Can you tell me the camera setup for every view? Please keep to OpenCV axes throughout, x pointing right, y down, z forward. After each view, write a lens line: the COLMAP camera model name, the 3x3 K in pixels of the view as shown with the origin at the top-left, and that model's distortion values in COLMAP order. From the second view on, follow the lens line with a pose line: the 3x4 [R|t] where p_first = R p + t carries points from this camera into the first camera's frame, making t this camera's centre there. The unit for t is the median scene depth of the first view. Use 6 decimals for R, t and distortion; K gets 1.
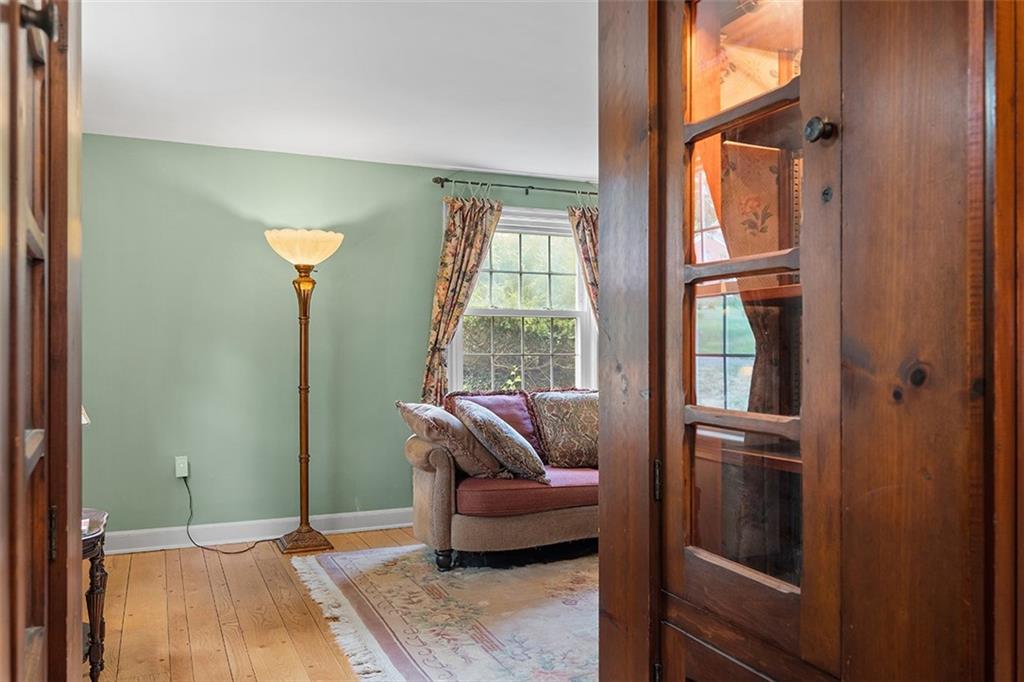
lens RADIAL K [[779.9, 0, 511.6], [0, 779.9, 345.6], [0, 0, 1]] dist [0.006534, 0.000291]
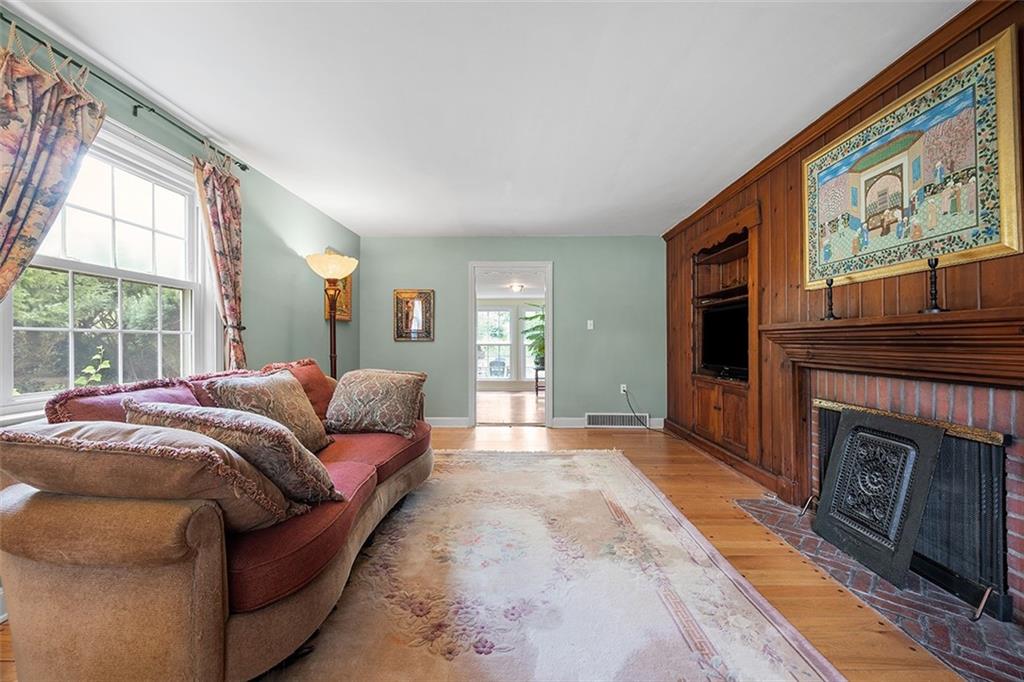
lens RADIAL K [[409.0, 0, 511.1], [0, 409.0, 340.0], [0, 0, 1]] dist [-0.000925, 0.000048]
pose [[0.431225, 0.010359, 0.902185, -0.183134], [-0.013468, 0.999897, -0.005043, 0.018113], [-0.902144, -0.009976, 0.431320, 0.532970]]
